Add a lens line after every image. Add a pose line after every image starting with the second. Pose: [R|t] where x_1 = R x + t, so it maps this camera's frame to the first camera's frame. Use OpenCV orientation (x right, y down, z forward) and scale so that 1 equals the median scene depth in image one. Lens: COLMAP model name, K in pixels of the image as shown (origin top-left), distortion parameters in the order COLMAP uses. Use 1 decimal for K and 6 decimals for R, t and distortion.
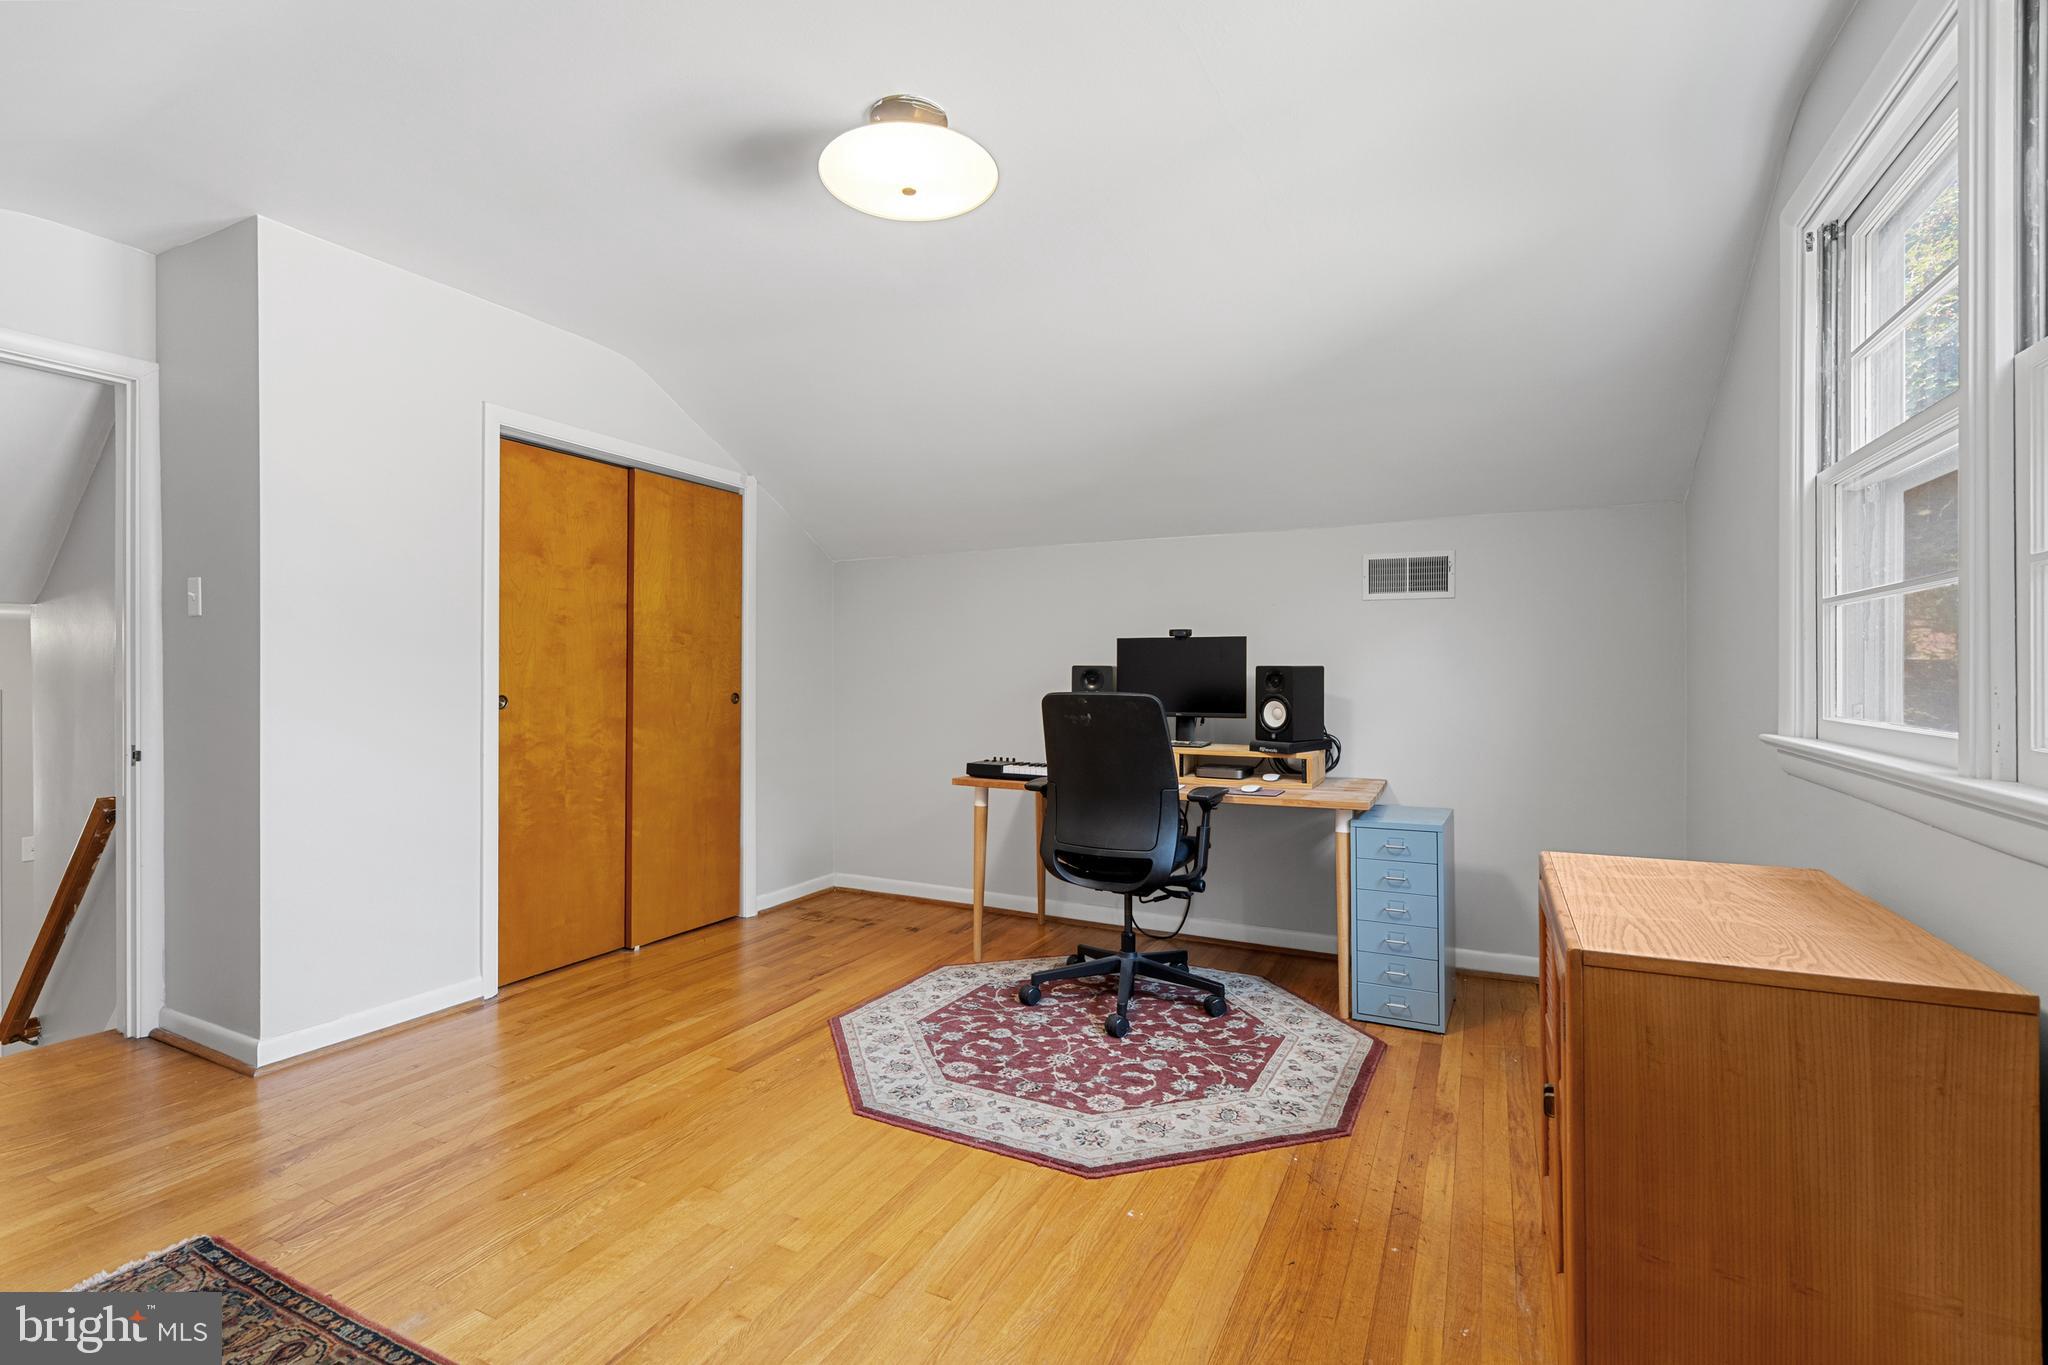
lens RADIAL K [[925.1, 0, 1024.0], [0, 925.1, 682.5], [0, 0, 1]] dist [-0.009493, 0.004205]
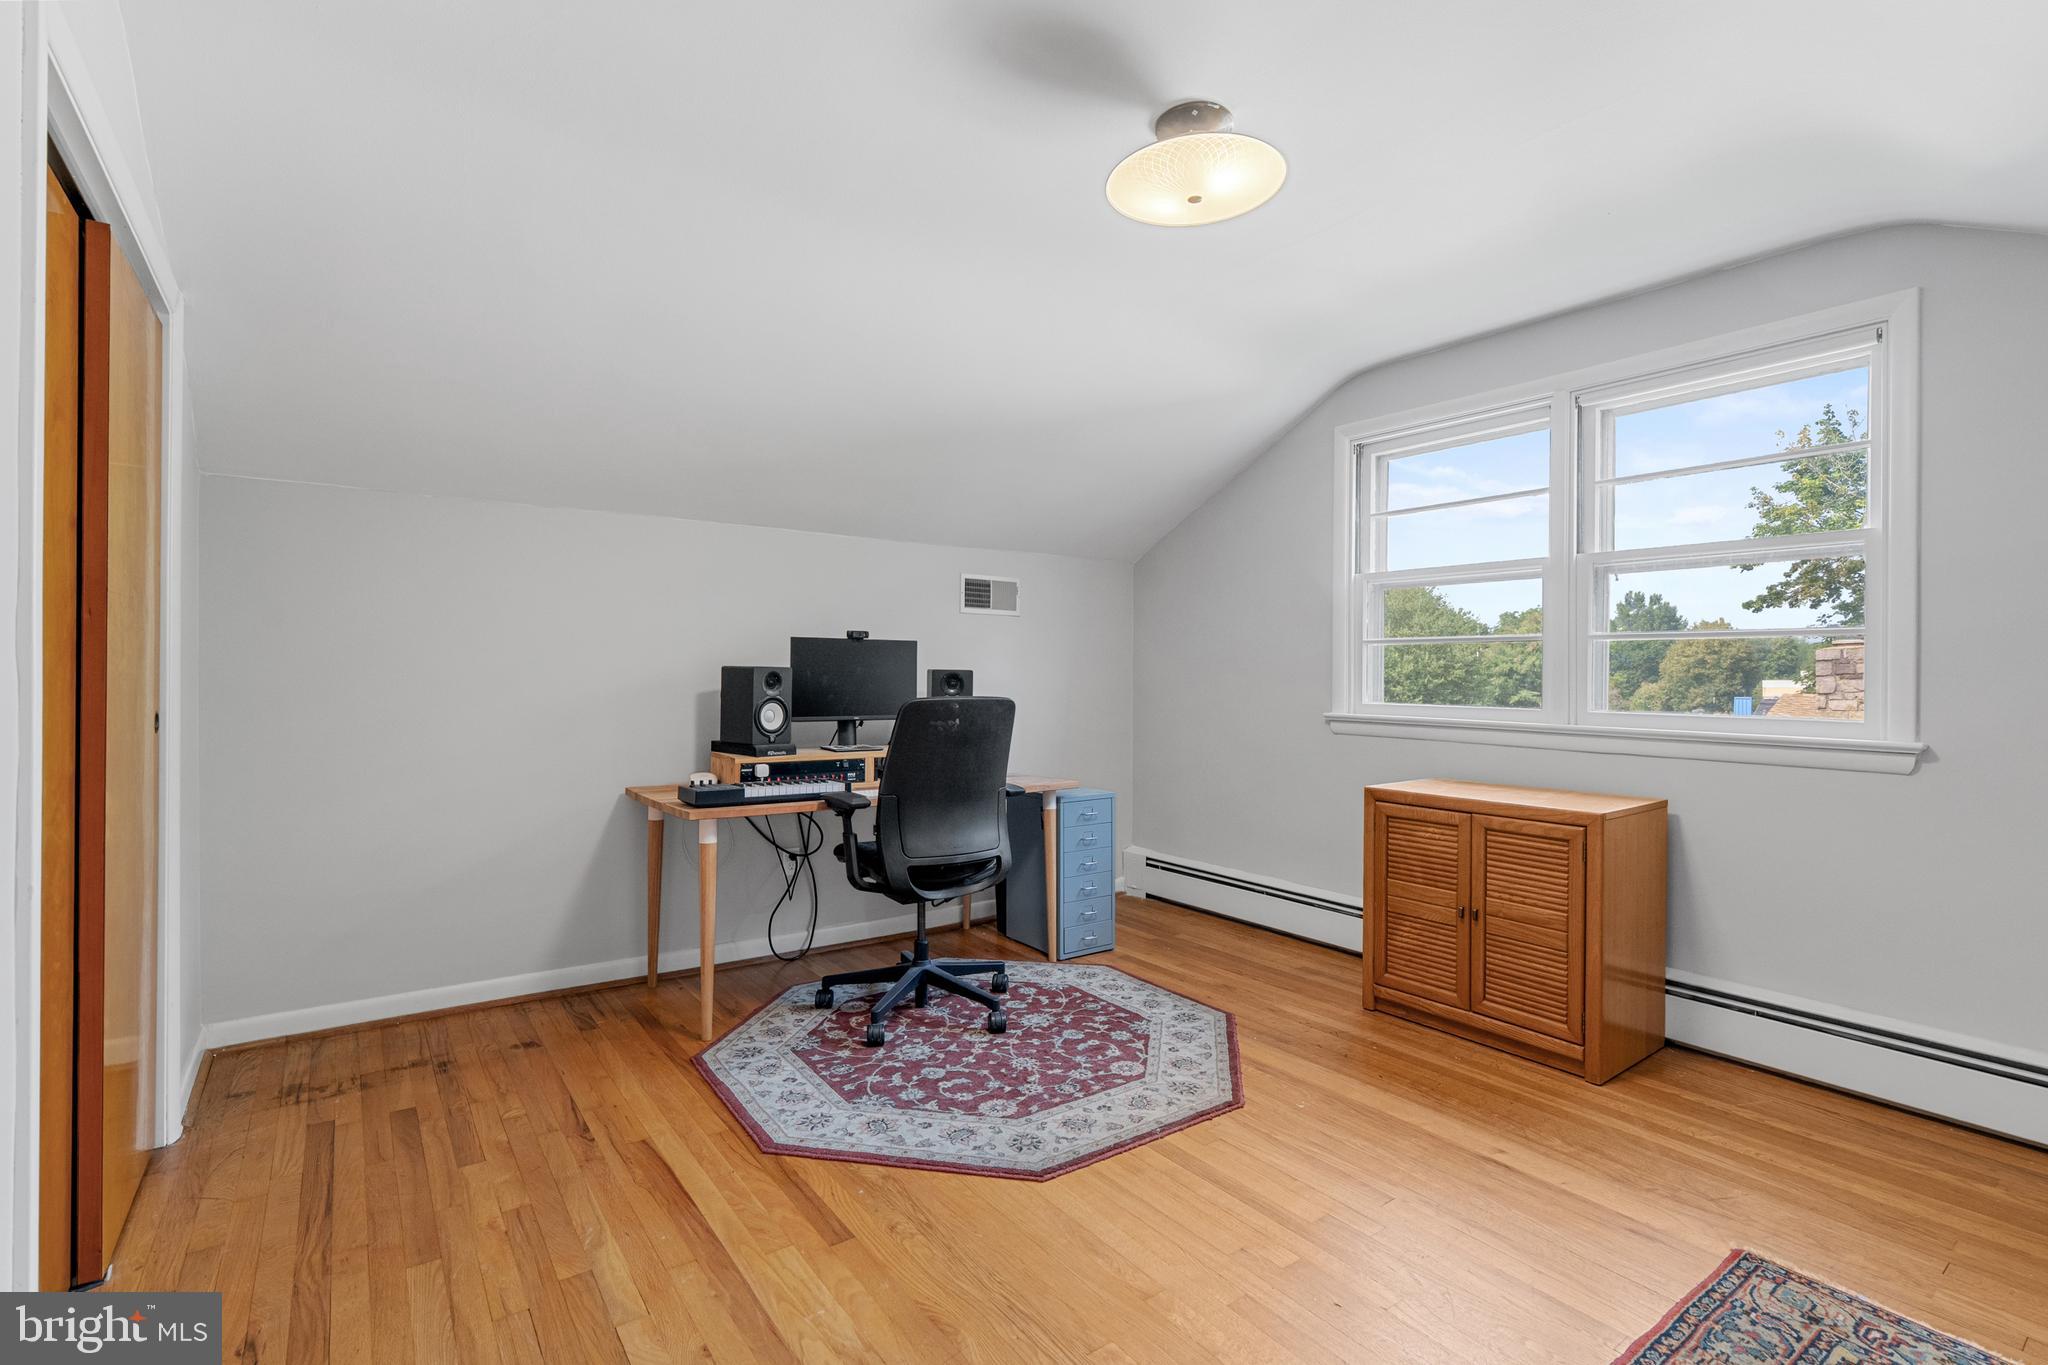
lens RADIAL K [[936.2, 0, 1017.3], [0, 936.2, 687.7], [0, 0, 1]] dist [-0.007830, 0.001771]
pose [[0.461233, -0.009849, 0.887224, -0.834735], [-0.000357, 0.999936, 0.011286, -0.011262], [-0.887279, -0.005523, 0.461200, 0.523146]]
